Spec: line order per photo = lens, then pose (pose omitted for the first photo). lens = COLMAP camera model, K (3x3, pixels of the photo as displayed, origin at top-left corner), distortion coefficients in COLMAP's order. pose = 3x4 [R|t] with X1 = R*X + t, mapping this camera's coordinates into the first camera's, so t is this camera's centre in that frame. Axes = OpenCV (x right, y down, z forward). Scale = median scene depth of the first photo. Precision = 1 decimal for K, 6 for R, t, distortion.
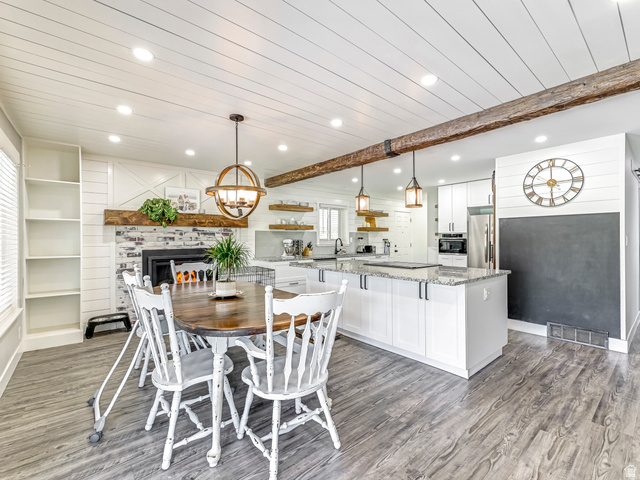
lens RADIAL K [[287.9, 0, 318.1], [0, 287.9, 234.8], [0, 0, 1]] dist [-0.003997, -0.000227]
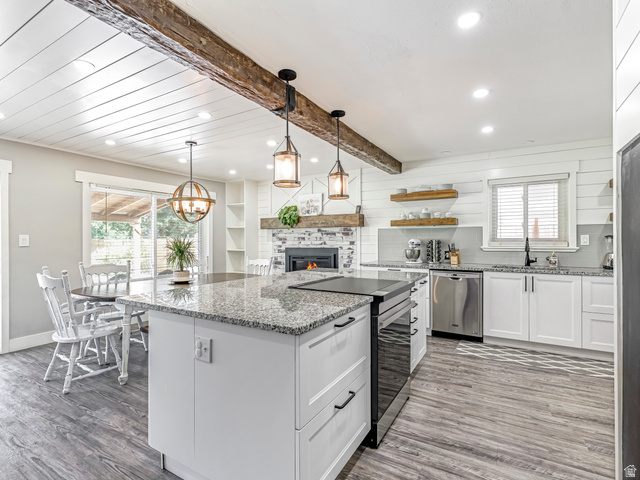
lens RADIAL K [[321.5, 0, 321.9], [0, 321.5, 236.1], [0, 0, 1]] dist [0.005711, 0.001722]
pose [[0.337981, -0.002583, -0.941150, 0.773964], [0.022331, 0.999737, 0.005276, -0.002443], [0.940888, -0.022800, 0.337949, 0.651255]]
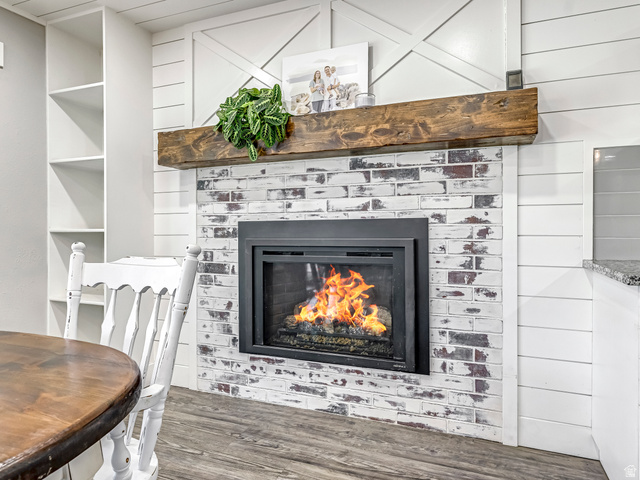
lens RADIAL K [[326.0, 0, 324.5], [0, 326.0, 230.0], [0, 0, 1]] dist [0.004300, 0.000535]
pose [[0.537103, 0.003690, -0.843509, -0.135554], [0.015604, 0.999776, 0.014310, 0.058397], [0.843372, -0.020848, 0.536925, 0.825322]]
